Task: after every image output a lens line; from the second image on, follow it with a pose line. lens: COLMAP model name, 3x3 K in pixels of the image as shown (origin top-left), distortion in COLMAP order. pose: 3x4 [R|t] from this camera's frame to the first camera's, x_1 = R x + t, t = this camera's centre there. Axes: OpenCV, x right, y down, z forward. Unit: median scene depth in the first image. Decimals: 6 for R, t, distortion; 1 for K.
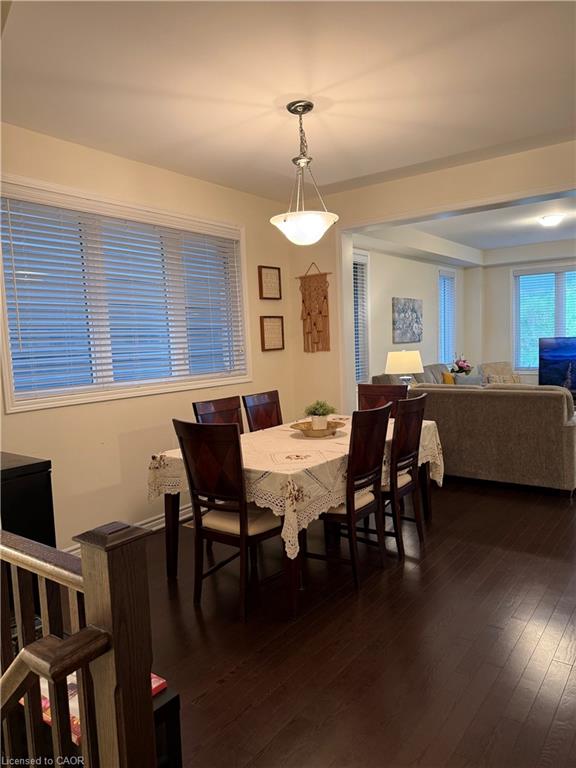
lens RADIAL K [[541.2, 0, 287.1], [0, 541.2, 386.5], [0, 0, 1]] dist [0.035531, -0.006213]
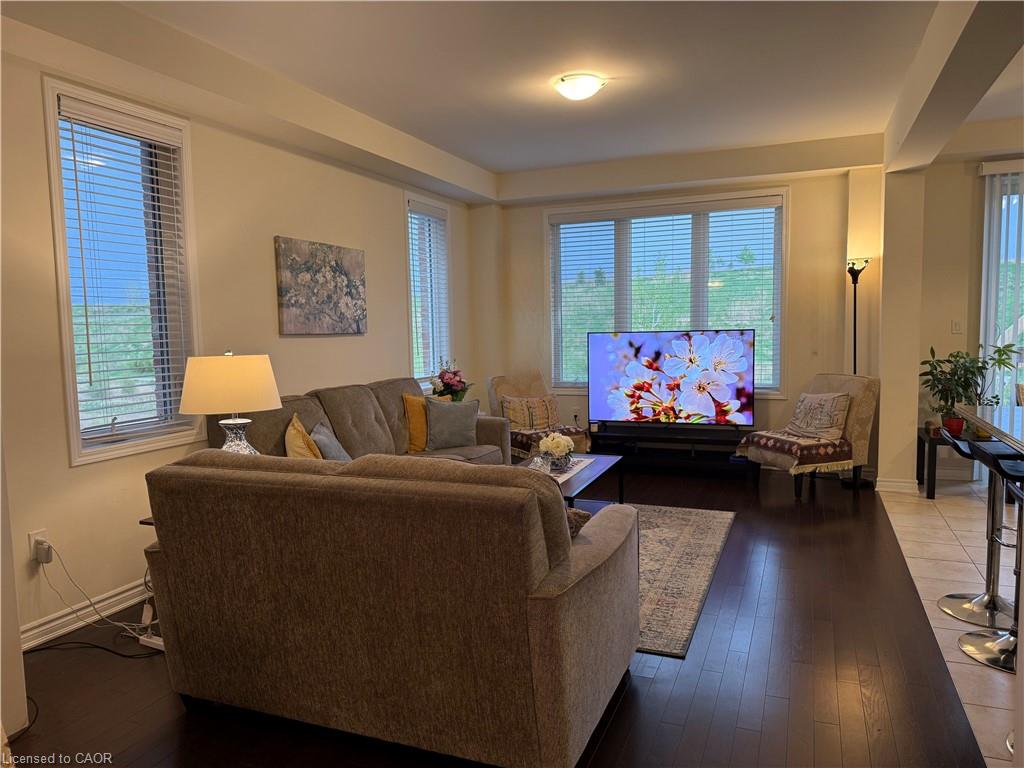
lens RADIAL K [[721.6, 0, 513.8], [0, 721.6, 383.9], [0, 0, 1]] dist [0.035531, -0.006213]
pose [[0.965907, 0.005521, 0.258829, 0.224728], [-0.002047, 0.999904, -0.013692, -0.029611], [-0.258880, 0.012695, 0.965826, 0.340457]]
